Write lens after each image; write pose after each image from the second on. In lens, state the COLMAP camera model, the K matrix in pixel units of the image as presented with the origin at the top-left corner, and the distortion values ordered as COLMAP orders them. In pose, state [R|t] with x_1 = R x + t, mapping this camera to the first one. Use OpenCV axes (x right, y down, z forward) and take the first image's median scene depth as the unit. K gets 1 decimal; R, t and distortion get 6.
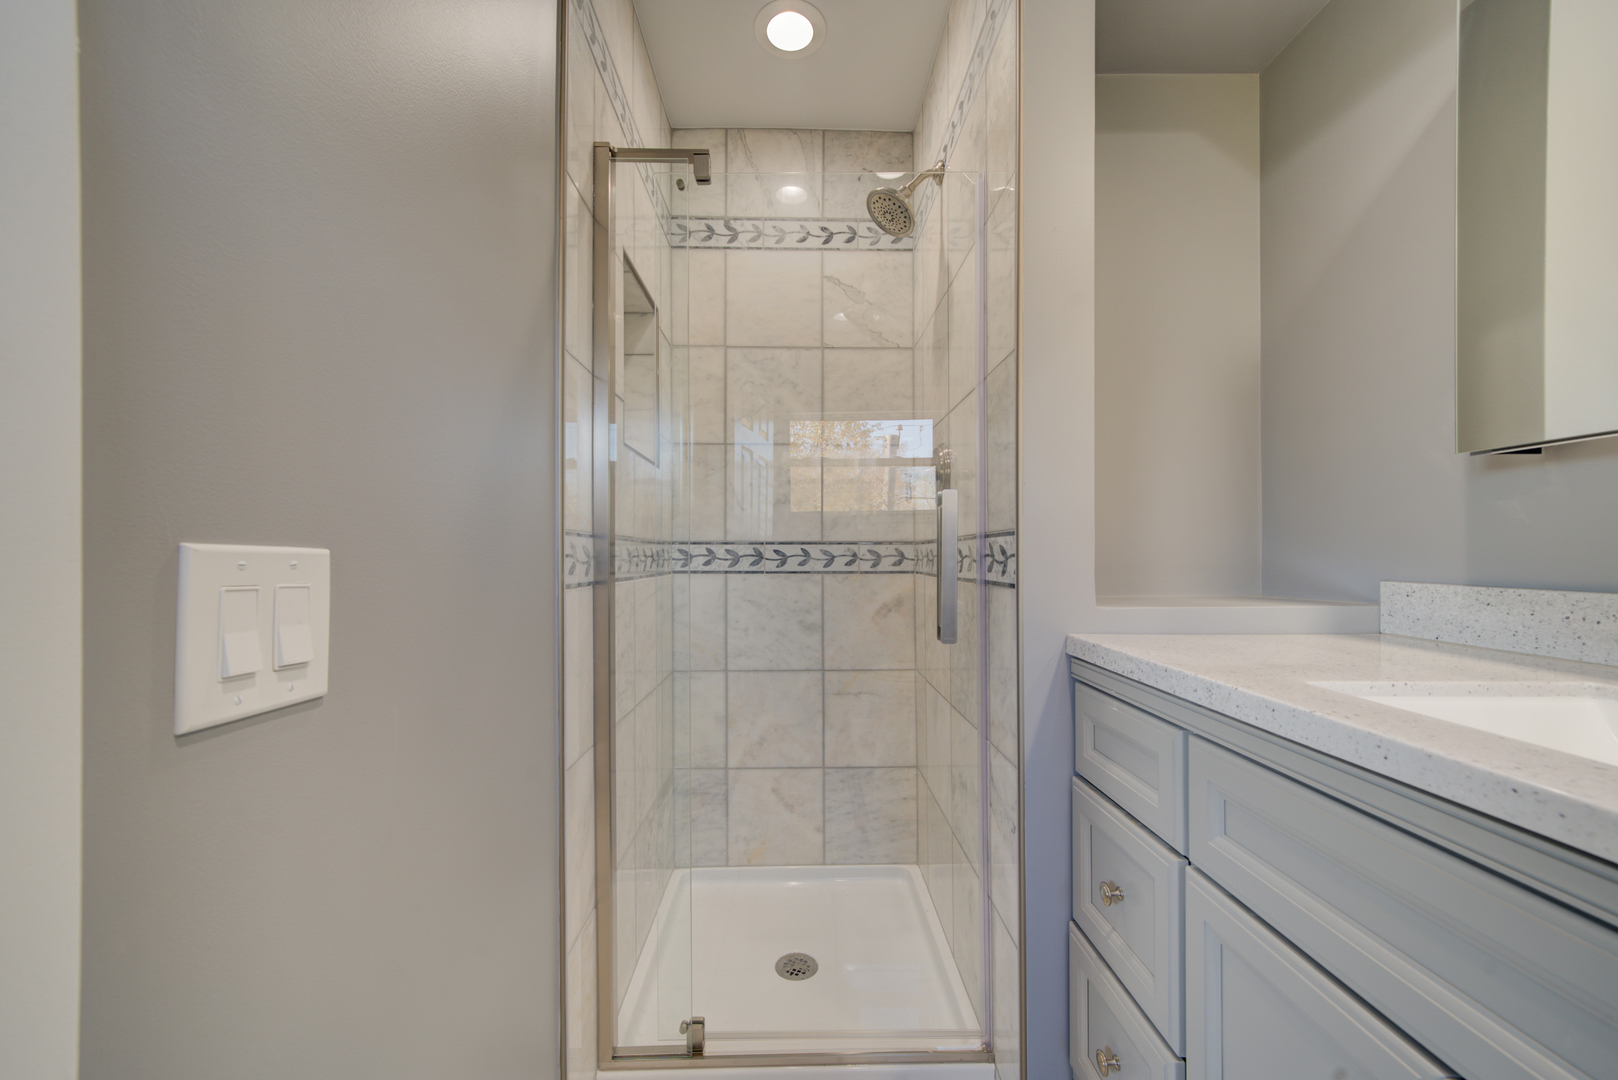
lens RADIAL K [[592.0, 0, 809.0], [0, 592.0, 540.0], [0, 0, 1]] dist [0.002108, 0.000359]
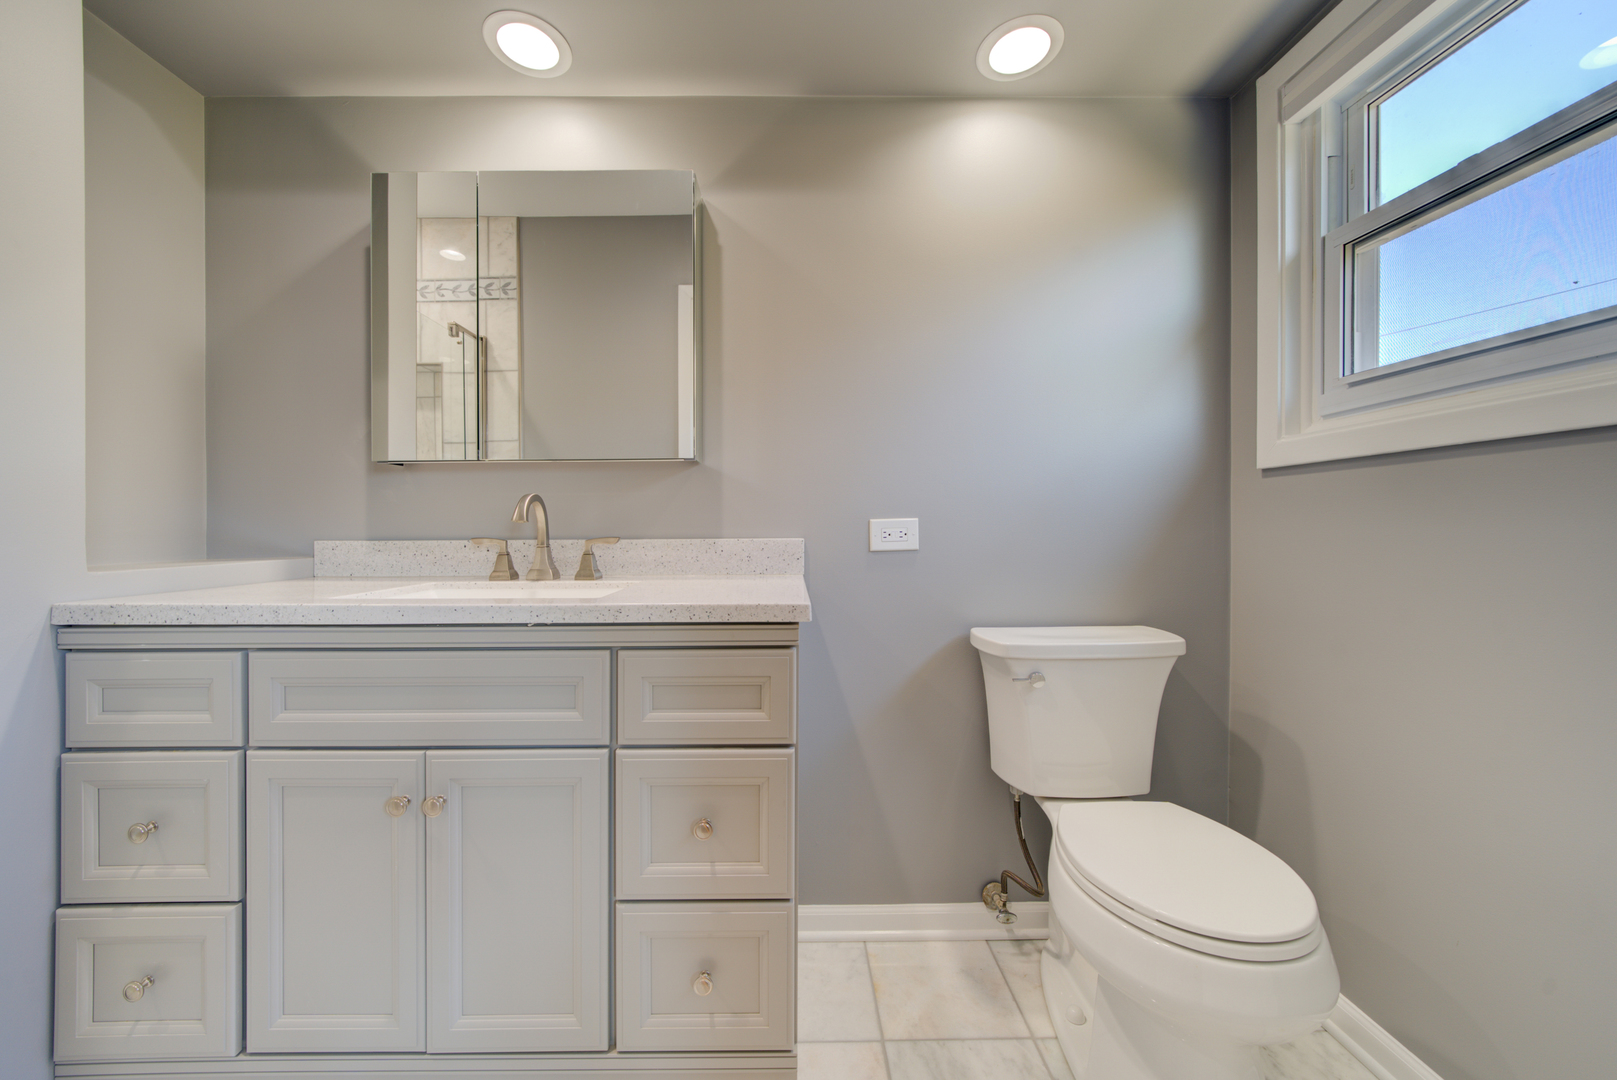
lens RADIAL K [[582.8, 0, 808.5], [0, 582.8, 540.0], [0, 0, 1]] dist [-0.000149, 0.000040]
pose [[-0.032835, -0.023799, 0.999177, -0.558394], [-0.011476, 0.999660, 0.023433, 0.025313], [-0.999395, -0.010697, -0.033097, -0.167355]]
